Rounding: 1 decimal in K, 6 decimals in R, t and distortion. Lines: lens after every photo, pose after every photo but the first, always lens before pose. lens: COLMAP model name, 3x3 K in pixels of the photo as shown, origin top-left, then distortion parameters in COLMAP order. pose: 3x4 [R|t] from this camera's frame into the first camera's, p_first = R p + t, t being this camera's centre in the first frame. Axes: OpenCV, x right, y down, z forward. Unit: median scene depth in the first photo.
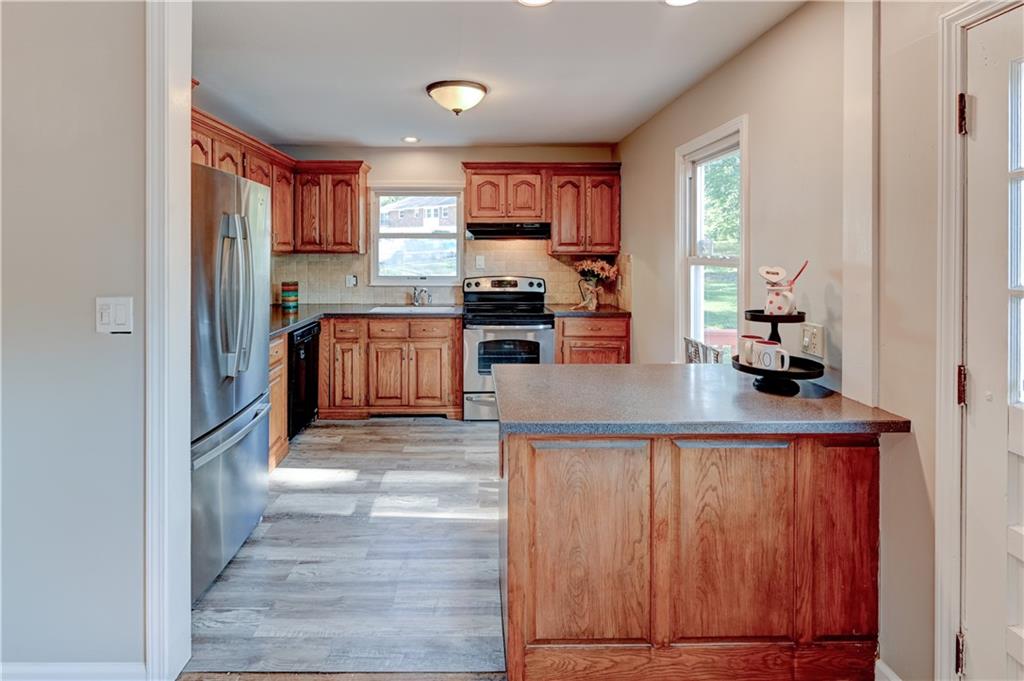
lens RADIAL K [[485.6, 0, 467.2], [0, 485.6, 246.7], [0, 0, 1]] dist [0.013522, -0.002915]
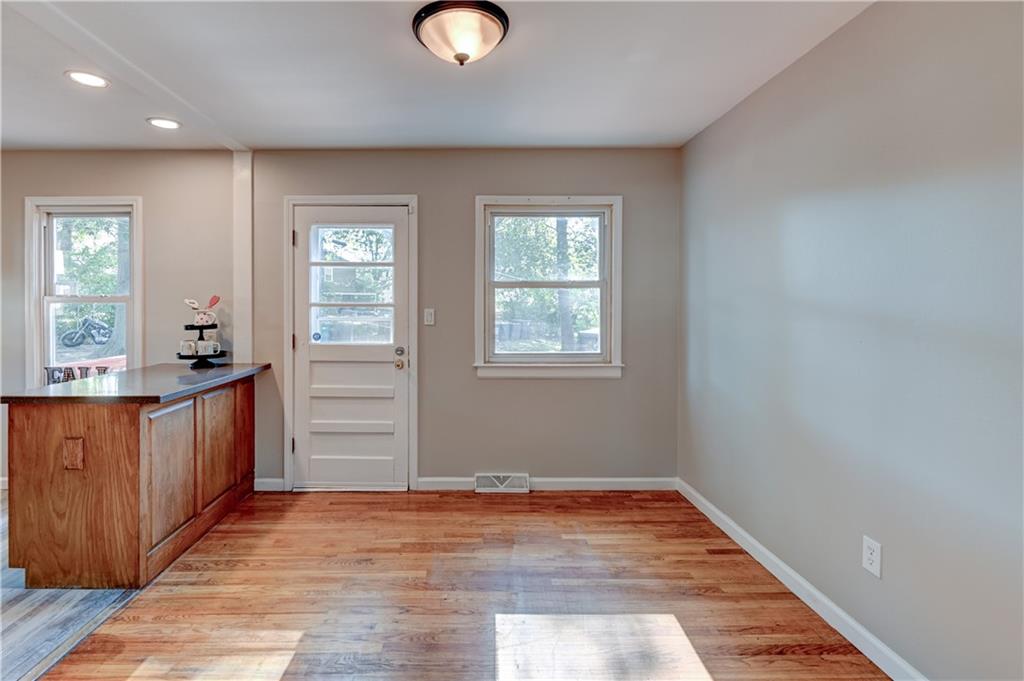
lens RADIAL K [[474.2, 0, 481.2], [0, 474.2, 308.4], [0, 0, 1]] dist [0.006333, -0.003835]
pose [[-0.018999, 0.000775, 0.999819, -1.269007], [0.000870, 0.999999, -0.000759, 0.092796], [-0.999819, 0.000855, -0.018999, 0.045725]]
